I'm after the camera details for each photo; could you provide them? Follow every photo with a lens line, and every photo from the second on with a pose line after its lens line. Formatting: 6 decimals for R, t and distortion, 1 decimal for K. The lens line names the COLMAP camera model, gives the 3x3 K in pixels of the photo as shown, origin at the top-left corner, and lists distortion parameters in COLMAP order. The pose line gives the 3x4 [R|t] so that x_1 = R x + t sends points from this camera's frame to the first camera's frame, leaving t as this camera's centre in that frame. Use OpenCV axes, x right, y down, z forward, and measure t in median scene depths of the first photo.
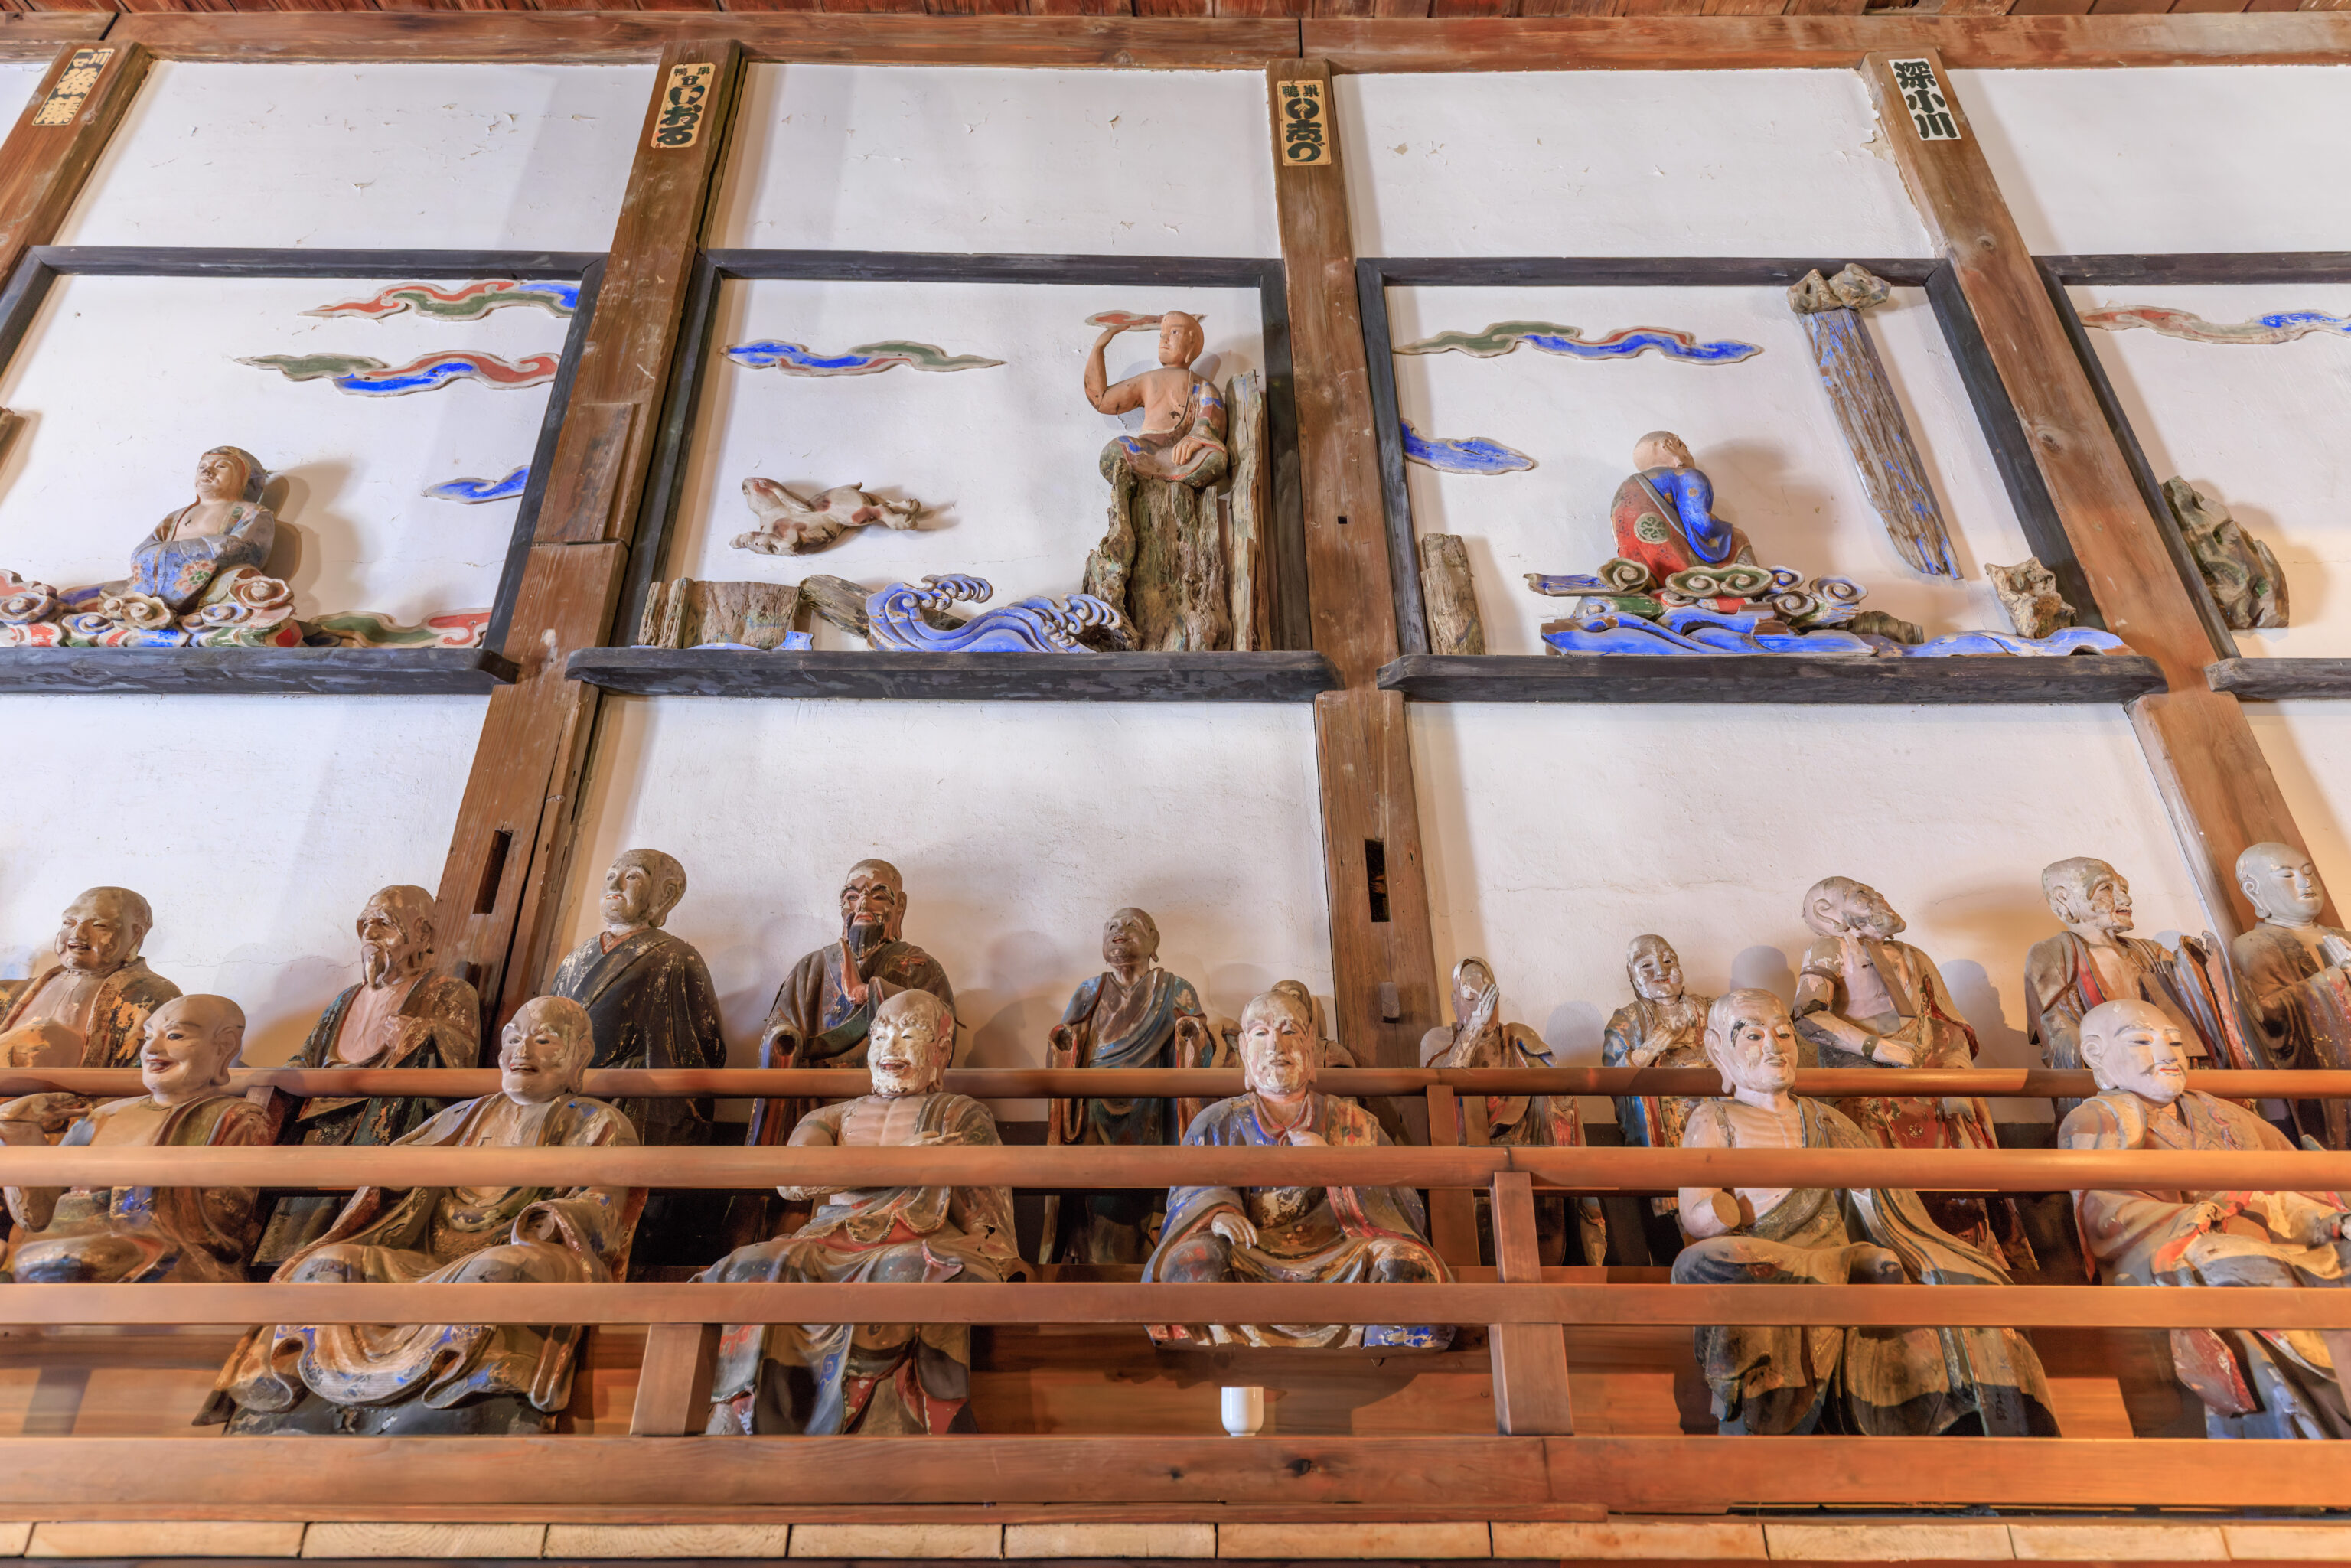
lens RADIAL K [[1283.9, 0, 1176.2], [0, 1283.9, 784.7], [0, 0, 1]] dist [-0.000003, 0.000531]
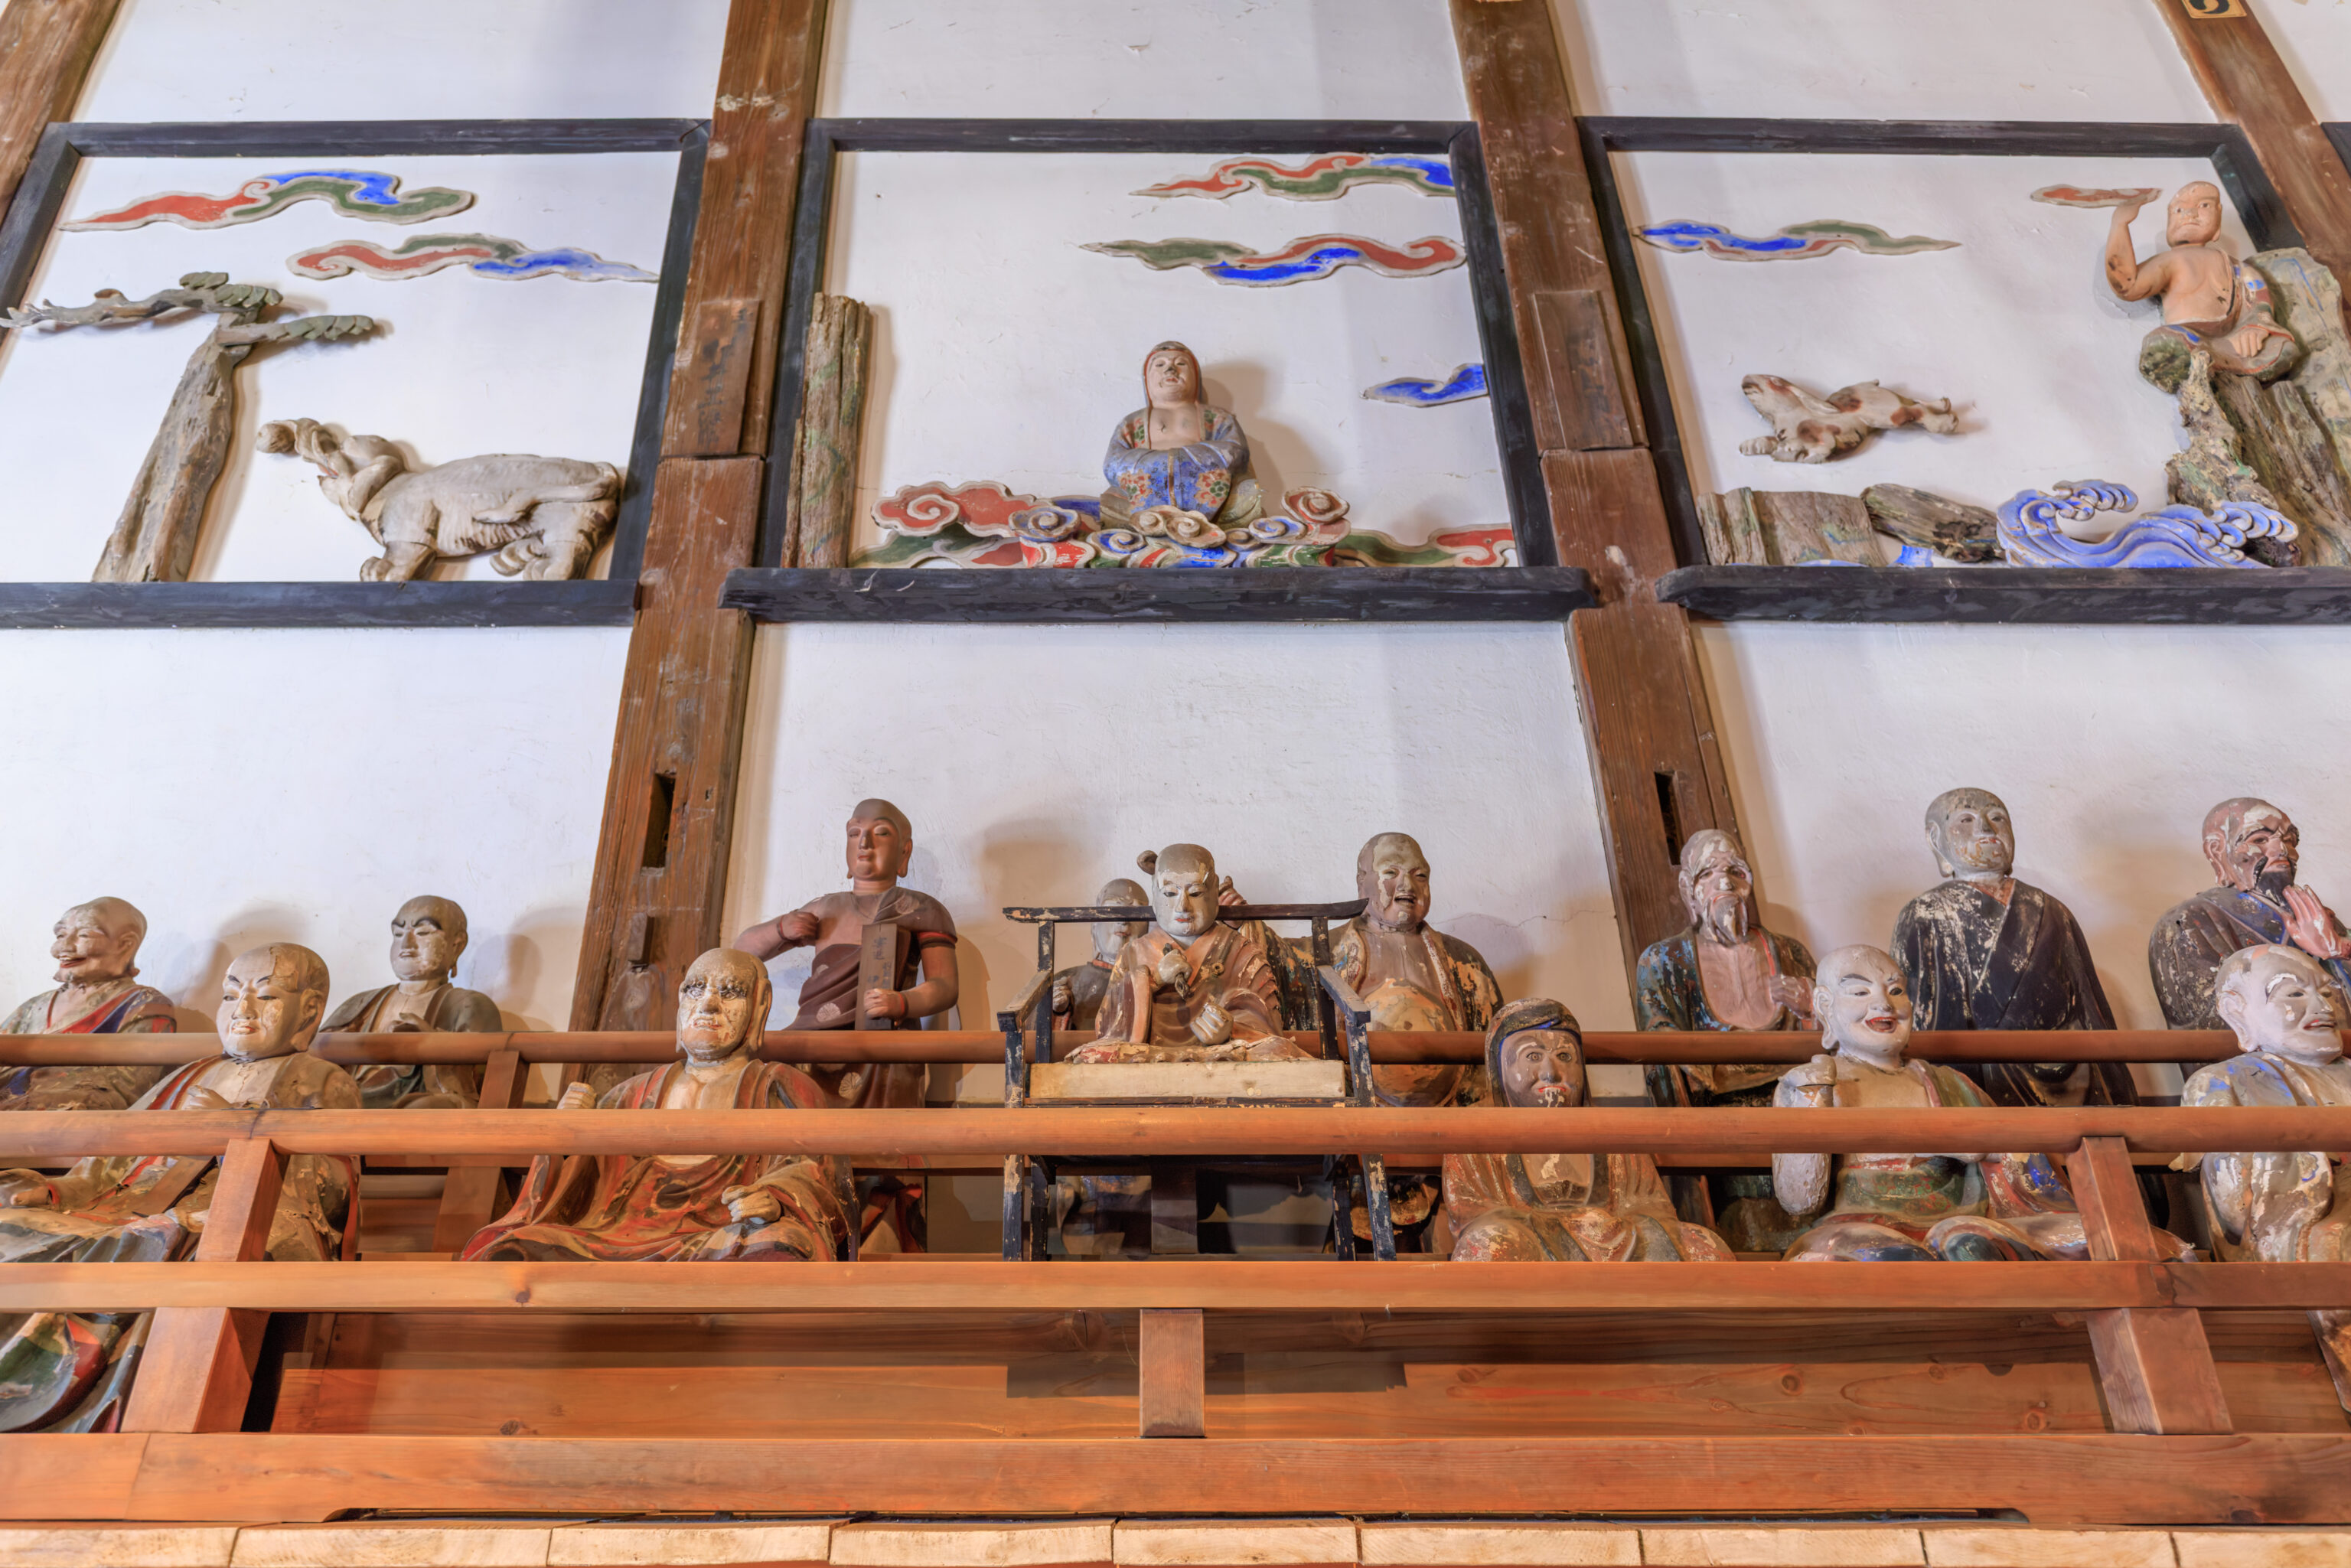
lens RADIAL K [[1409.7, 0, 1168.0], [0, 1409.7, 773.8], [0, 0, 1]] dist [0.007154, -0.004448]
pose [[0.999987, -0.004137, -0.002862, -0.723316], [0.004240, 0.999300, 0.037160, 0.000824], [0.002707, -0.037172, 0.999305, 0.002964]]
